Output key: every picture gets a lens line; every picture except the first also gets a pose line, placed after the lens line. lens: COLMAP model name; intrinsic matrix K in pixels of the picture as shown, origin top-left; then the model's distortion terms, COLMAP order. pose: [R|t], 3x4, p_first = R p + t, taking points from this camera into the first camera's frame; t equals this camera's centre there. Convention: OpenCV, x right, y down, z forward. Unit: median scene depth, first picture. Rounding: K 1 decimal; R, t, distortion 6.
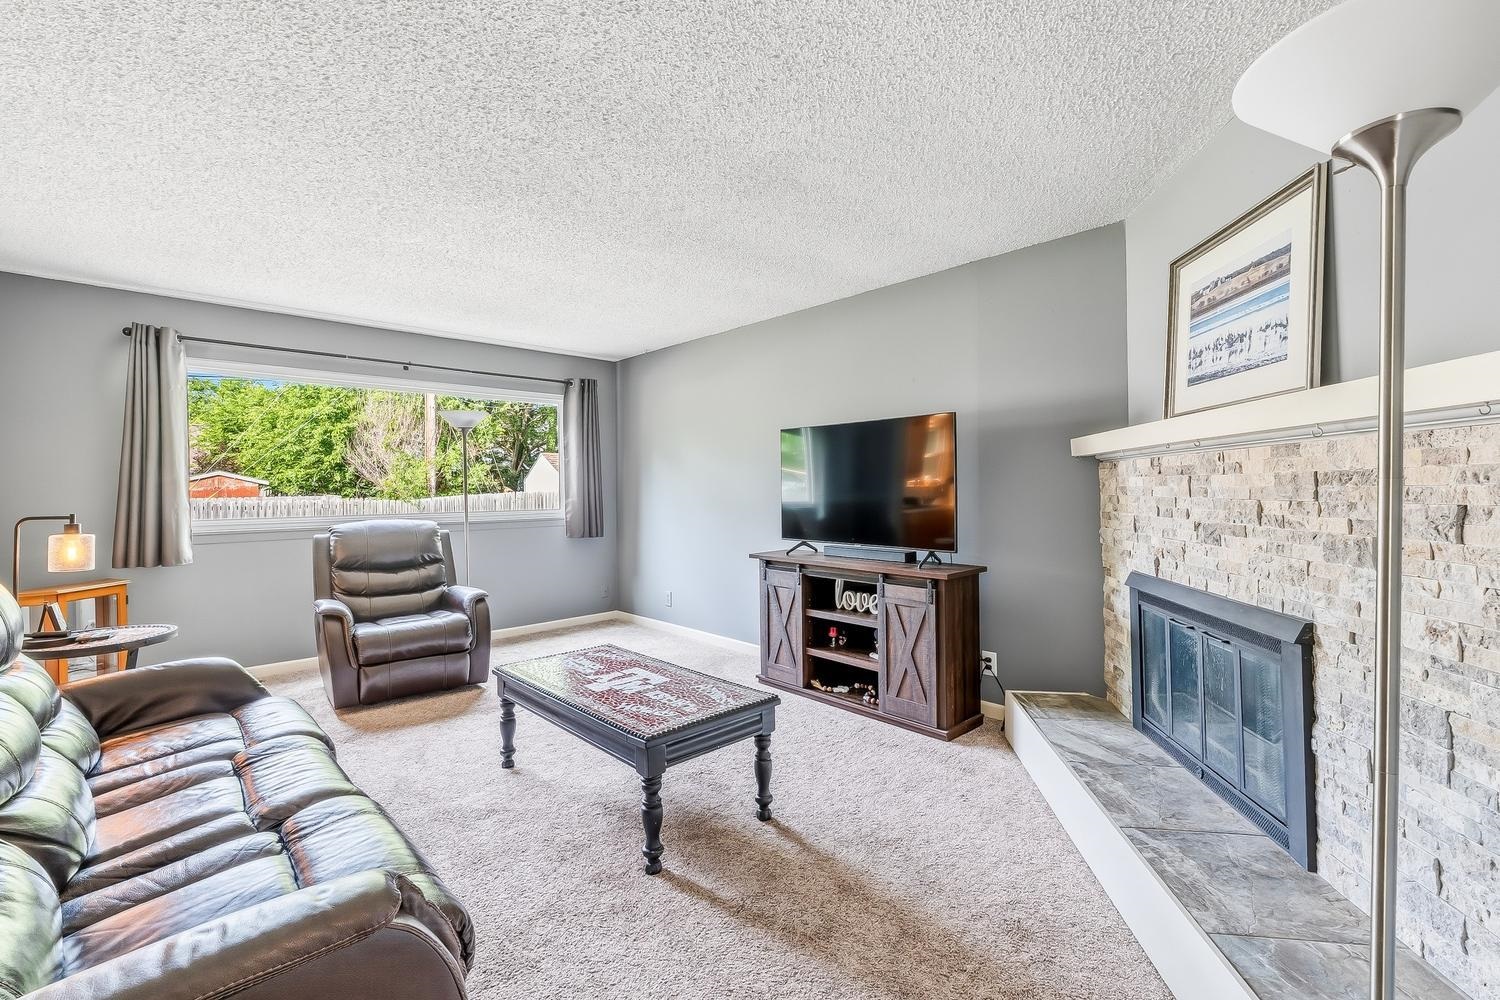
lens RADIAL K [[629.7, 0, 746.7], [0, 629.7, 485.8], [0, 0, 1]] dist [-0.001225, -0.000509]
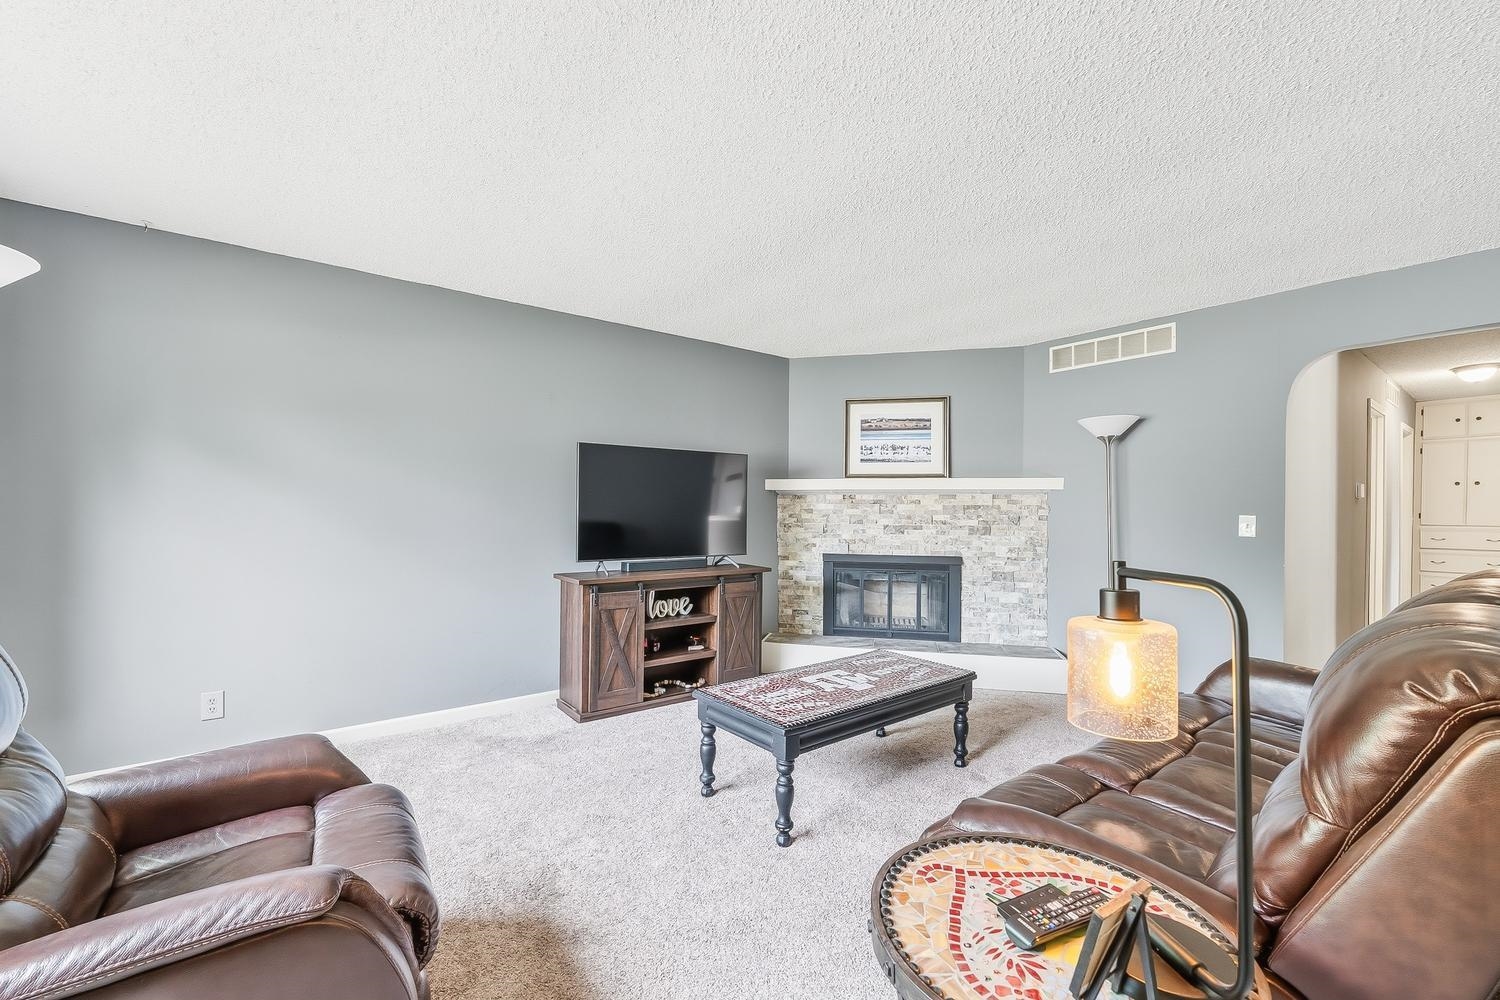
lens RADIAL K [[610.9, 0, 747.0], [0, 610.9, 512.6], [0, 0, 1]] dist [-0.000319, -0.000275]
pose [[0.113411, 0.007645, 0.993519, -1.336943], [-0.010404, 0.999925, -0.006507, 0.028031], [-0.993494, -0.009598, 0.113482, 1.101876]]
